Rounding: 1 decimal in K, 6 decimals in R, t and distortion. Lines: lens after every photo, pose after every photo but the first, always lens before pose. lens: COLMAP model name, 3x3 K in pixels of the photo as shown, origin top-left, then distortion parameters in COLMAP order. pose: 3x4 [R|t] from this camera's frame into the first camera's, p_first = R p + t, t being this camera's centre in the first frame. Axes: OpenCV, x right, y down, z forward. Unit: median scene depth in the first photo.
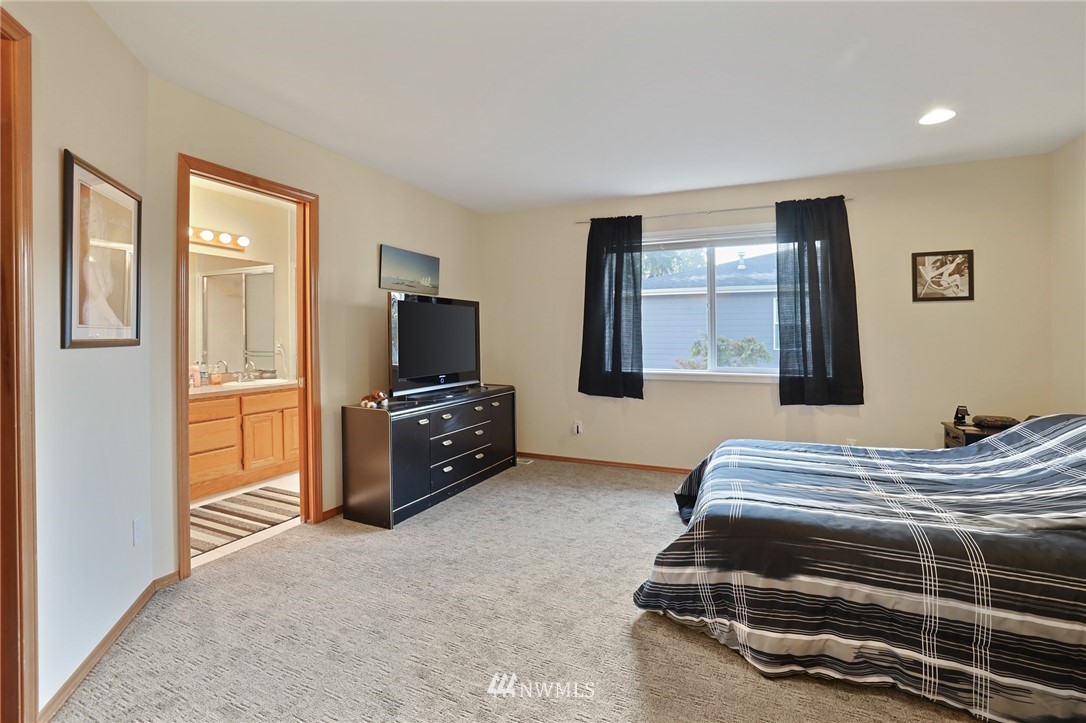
lens RADIAL K [[466.5, 0, 543.8], [0, 466.5, 343.1], [0, 0, 1]] dist [-0.047730, 0.015013]
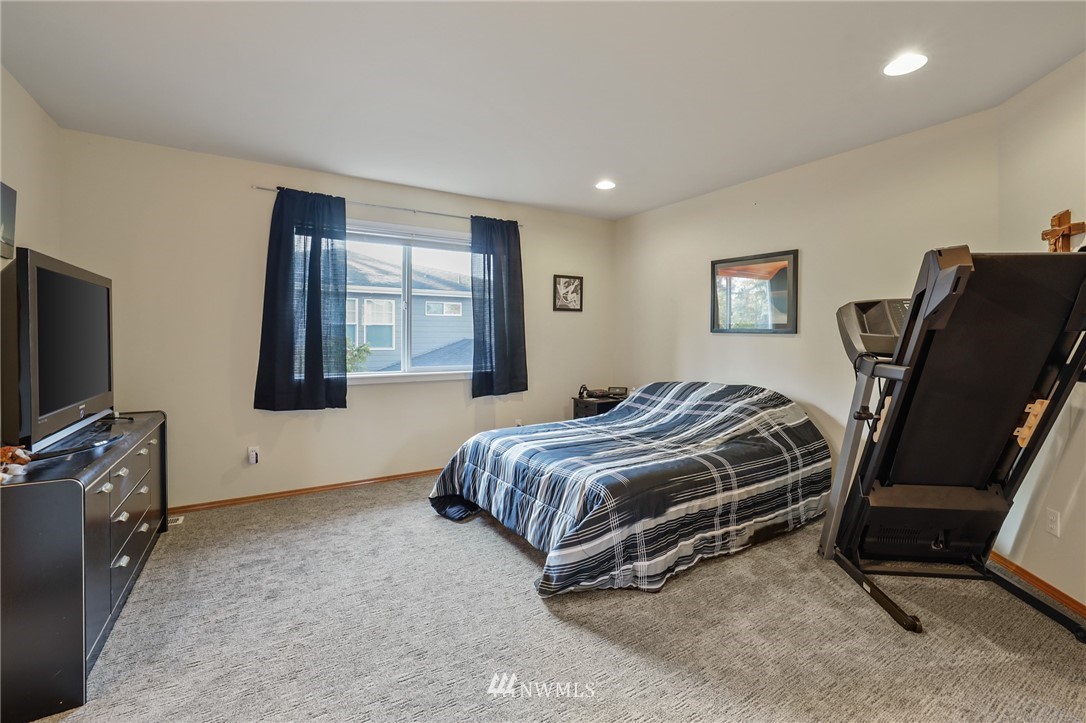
lens RADIAL K [[474.2, 0, 545.9], [0, 474.2, 354.3], [0, 0, 1]] dist [-0.037906, 0.000561]
pose [[0.566408, -0.030586, 0.823557, -0.373166], [0.012517, 0.999515, 0.028512, -0.002482], [-0.824030, -0.005841, 0.566516, 0.227575]]
